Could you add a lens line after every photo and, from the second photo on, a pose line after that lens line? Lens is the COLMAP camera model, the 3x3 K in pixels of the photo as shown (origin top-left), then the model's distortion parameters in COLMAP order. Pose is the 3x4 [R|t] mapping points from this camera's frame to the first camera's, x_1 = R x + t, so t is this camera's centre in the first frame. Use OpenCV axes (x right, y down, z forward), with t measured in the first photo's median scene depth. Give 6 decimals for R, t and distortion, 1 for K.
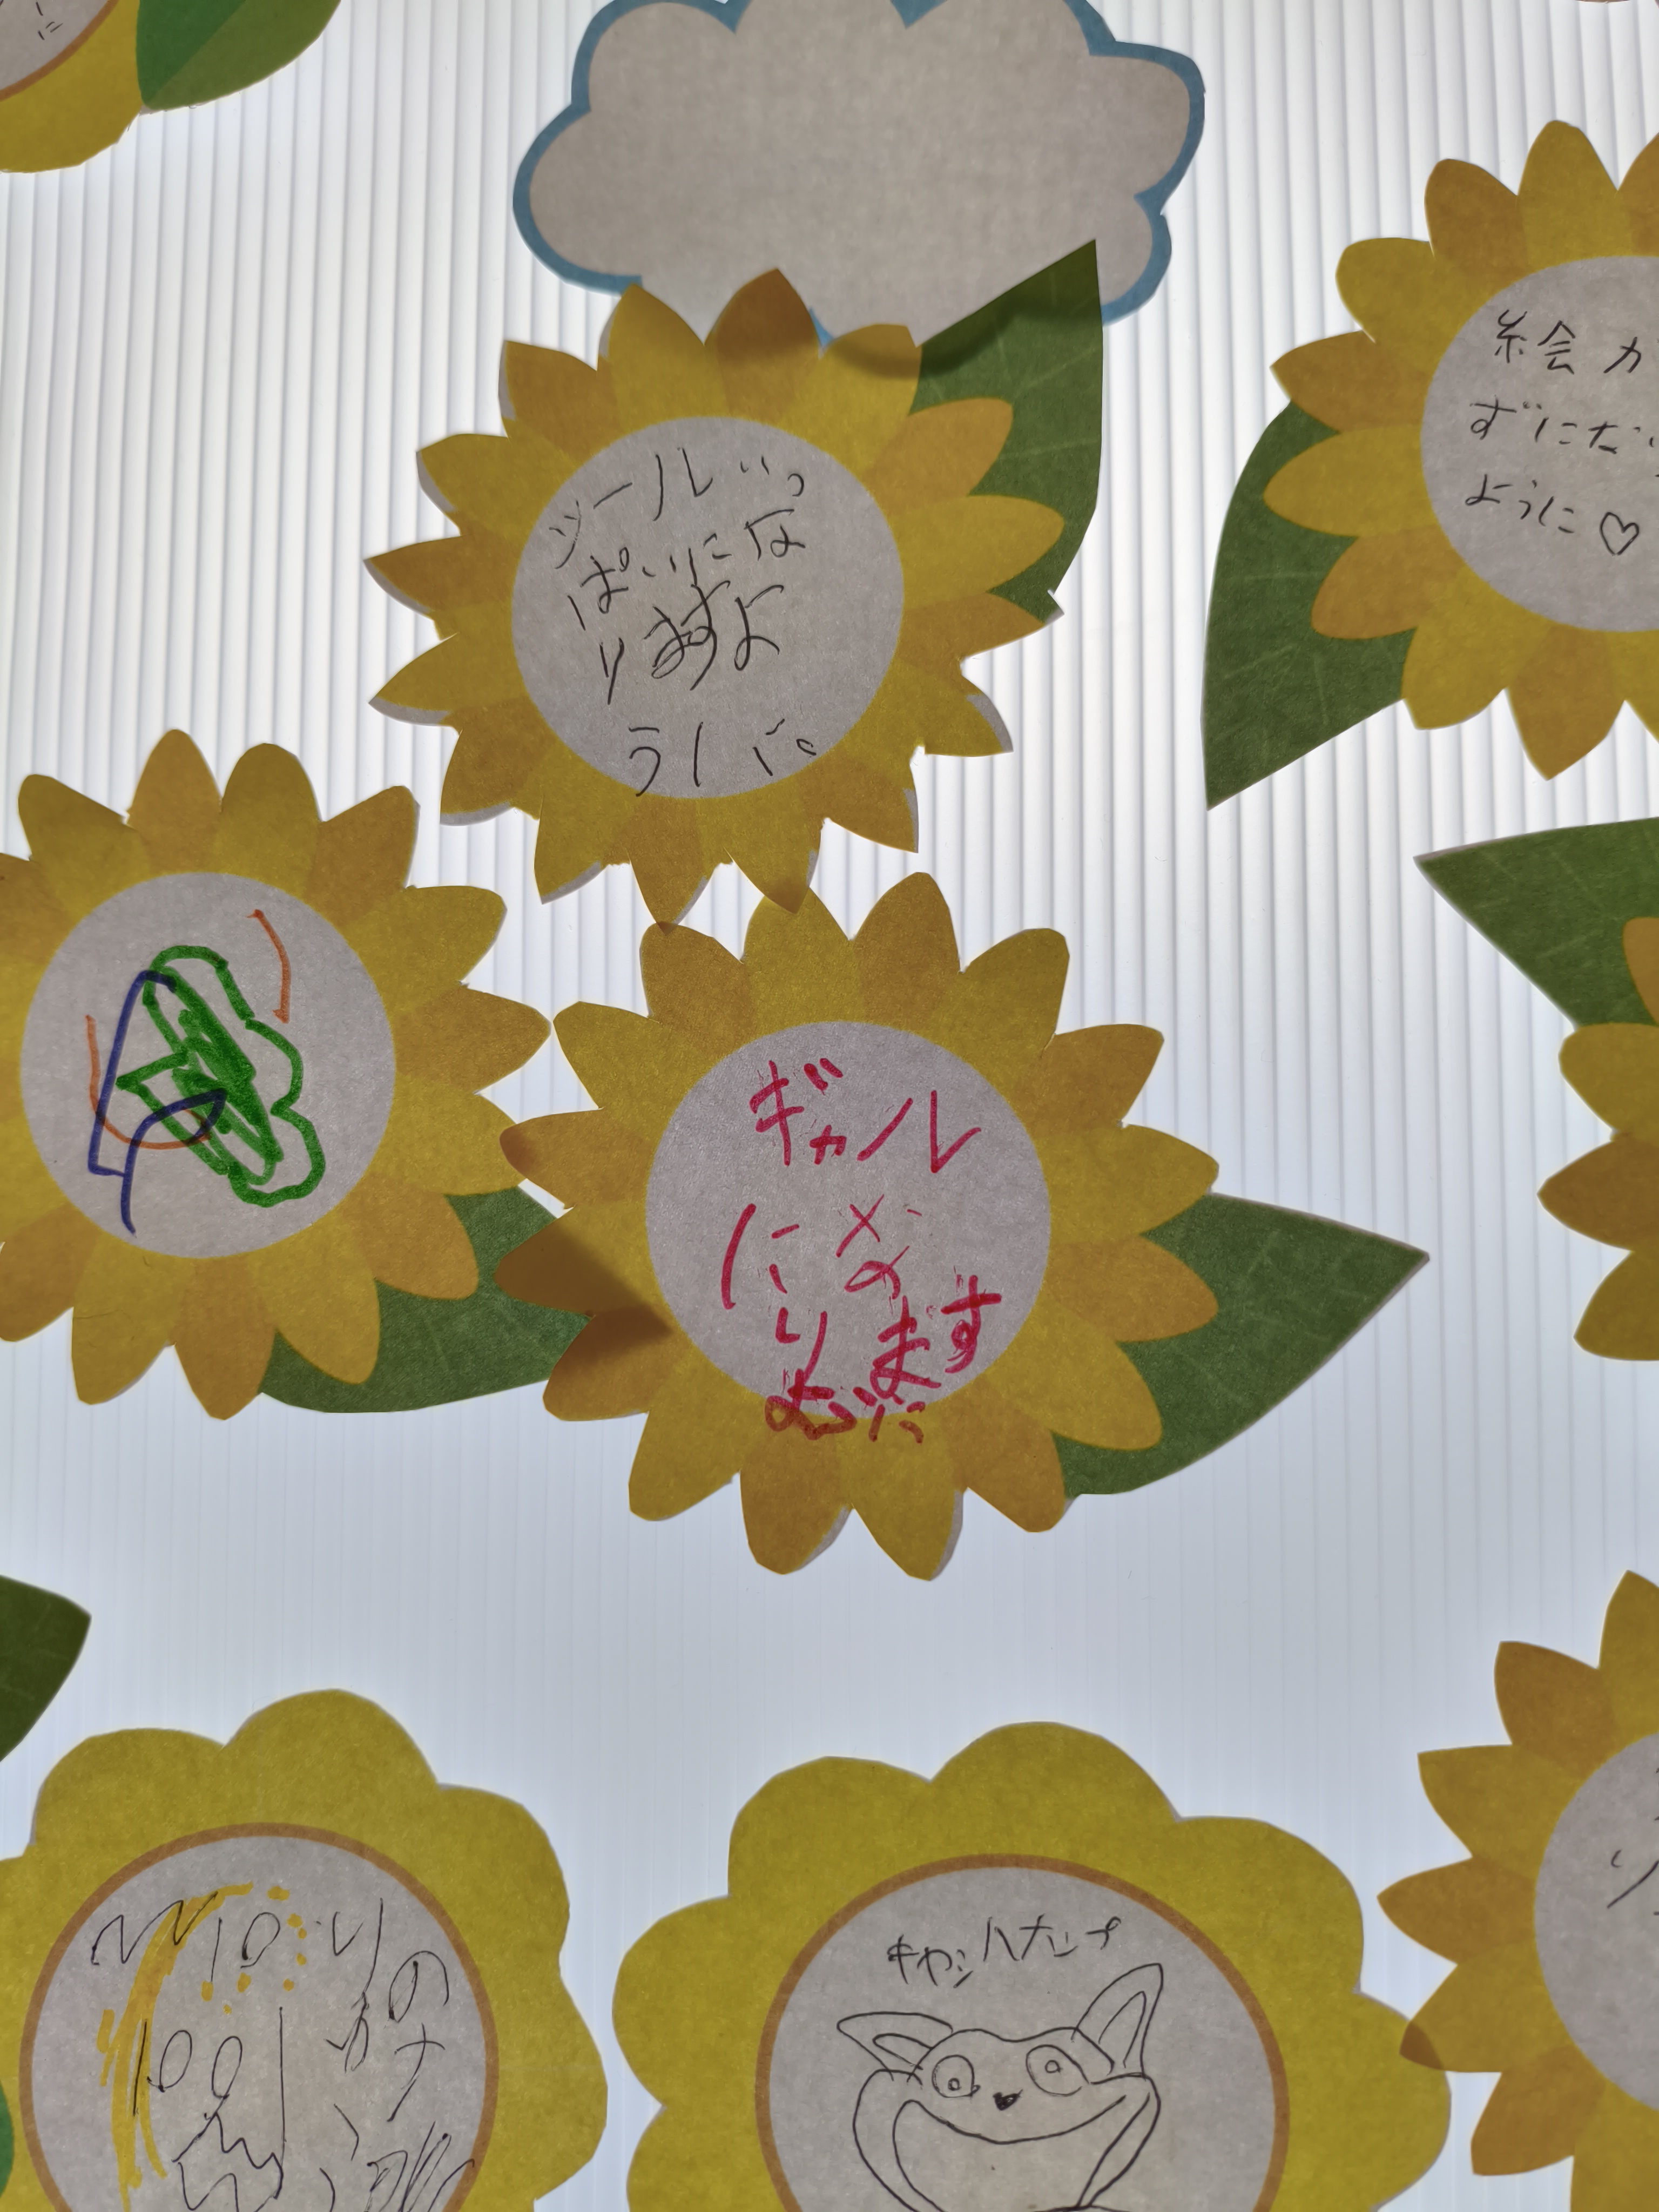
lens RADIAL K [[1665.9, 0, 824.9], [0, 1665.9, 1106.3], [0, 0, 1]] dist [0.039289, 0.009683]
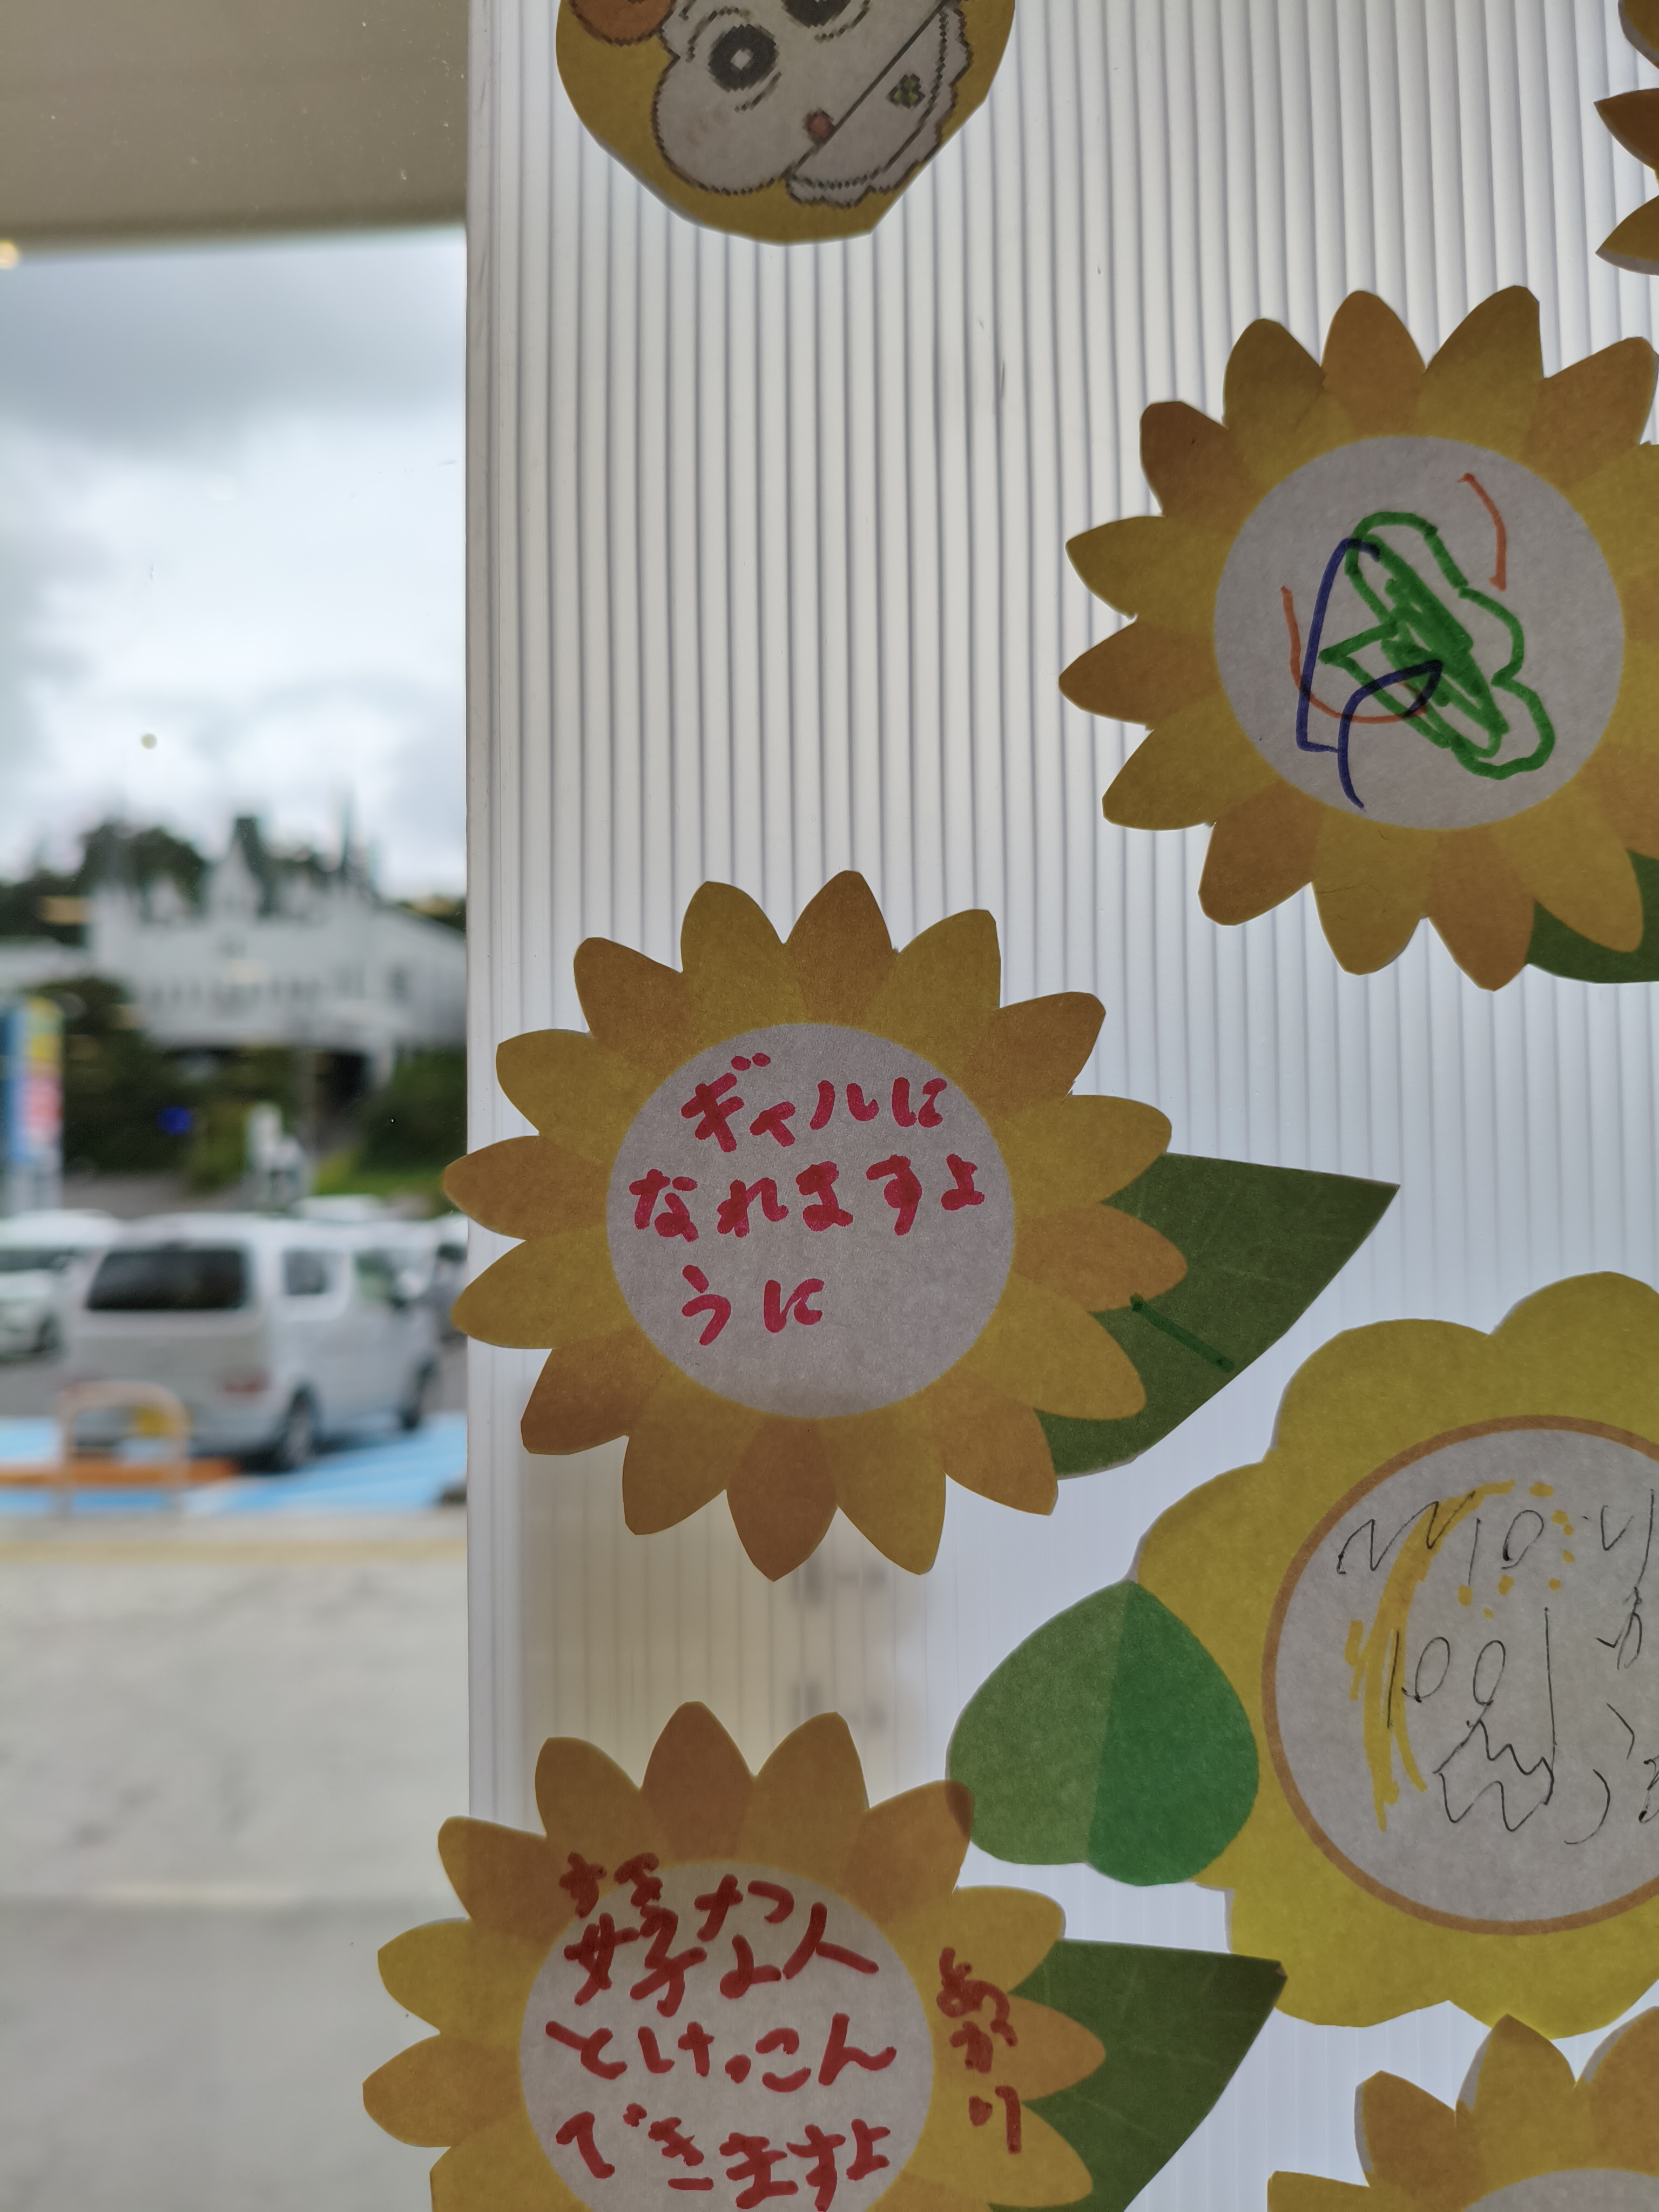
lens RADIAL K [[1665.9, 0, 829.8], [0, 1665.9, 1097.8], [0, 0, 1]] dist [0.039289, 0.009683]
pose [[0.992143, -0.014449, 0.124275, -0.829161], [0.016423, 0.999754, -0.014877, 0.248342], [-0.124029, 0.016801, 0.992136, 0.097894]]
